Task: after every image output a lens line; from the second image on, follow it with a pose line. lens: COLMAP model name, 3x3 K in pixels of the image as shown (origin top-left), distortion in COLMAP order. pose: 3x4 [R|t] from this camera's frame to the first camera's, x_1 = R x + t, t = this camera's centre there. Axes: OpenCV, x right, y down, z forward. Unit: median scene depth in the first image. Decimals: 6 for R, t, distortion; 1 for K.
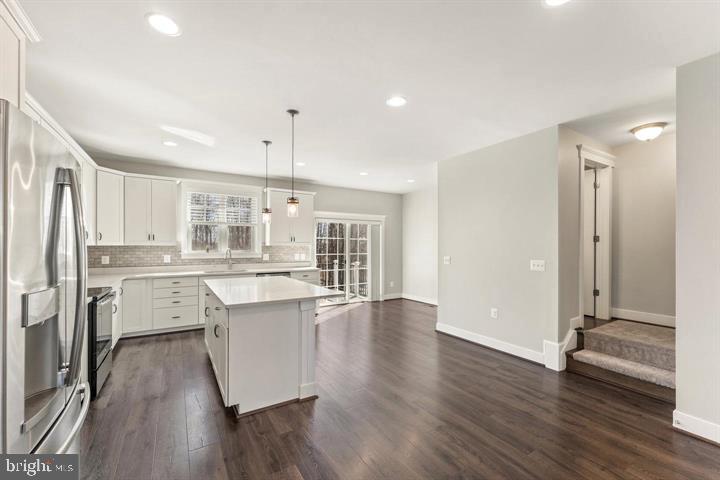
lens RADIAL K [[301.2, 0, 360.0], [0, 301.2, 240.0], [0, 0, 1]] dist [0.000394, -0.000054]
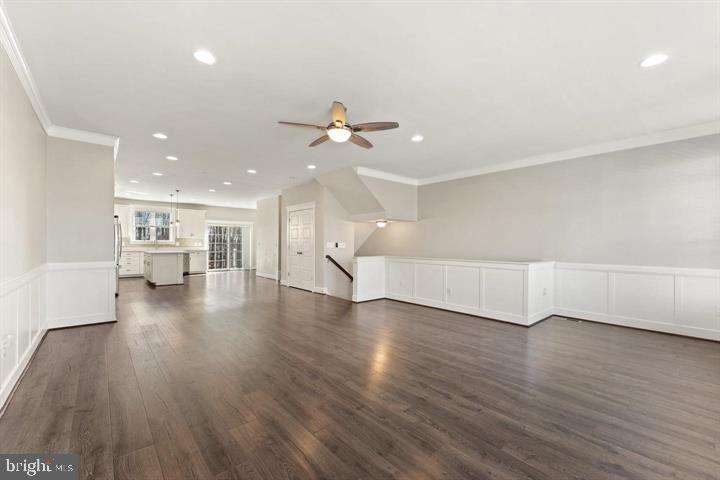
lens RADIAL K [[293.2, 0, 358.1], [0, 293.2, 238.8], [0, 0, 1]] dist [0.001792, 0.000071]
pose [[0.980531, 0.003814, 0.196326, 0.459015], [-0.004362, 0.999988, 0.002358, 0.013386], [-0.196315, -0.003168, 0.980536, -1.083382]]
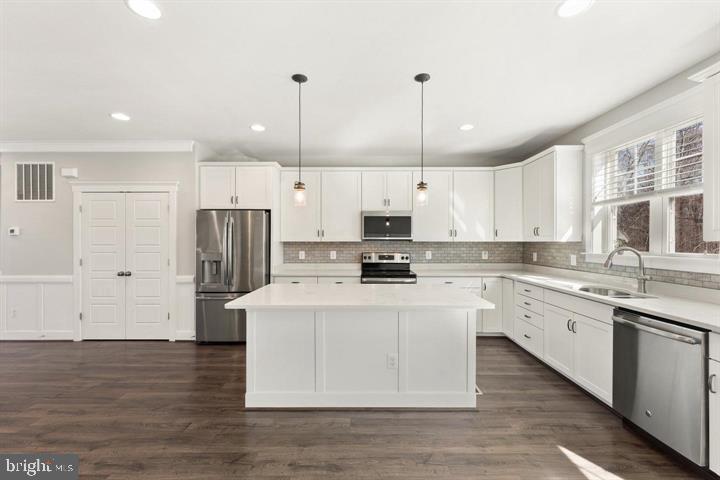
lens RADIAL K [[293.2, 0, 358.1], [0, 293.2, 238.8], [0, 0, 1]] dist [0.001792, 0.000071]
pose [[-0.529498, -0.010737, -0.848243, 0.189214], [0.013914, 0.999675, -0.021339, 0.016554], [0.848197, -0.023101, -0.529177, 0.801089]]
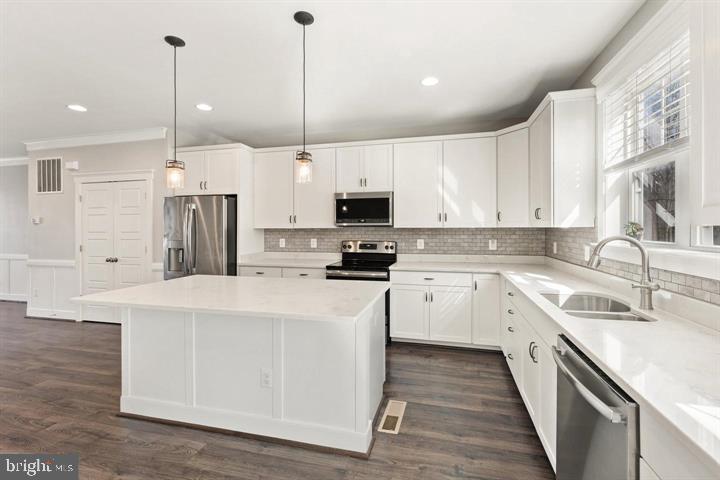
lens RADIAL K [[305.3, 0, 370.8], [0, 305.3, 225.0], [0, 0, 1]] dist [0.000267, -0.000170]
pose [[-0.706407, -0.006608, -0.707775, -0.022814], [0.014958, 0.999594, -0.024262, 0.018331], [0.707648, -0.027725, -0.706021, 0.946801]]
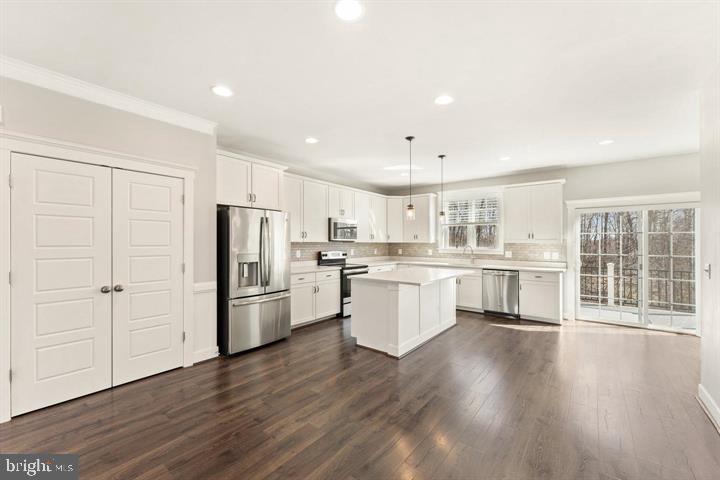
lens RADIAL K [[296.0, 0, 346.3], [0, 296.0, 239.1], [0, 0, 1]] dist [-0.000360, -0.000053]
pose [[0.319381, -0.012212, -0.947548, 0.452461], [0.013757, 0.999871, -0.008249, 0.006564], [0.947527, -0.010401, 0.319508, 0.170268]]
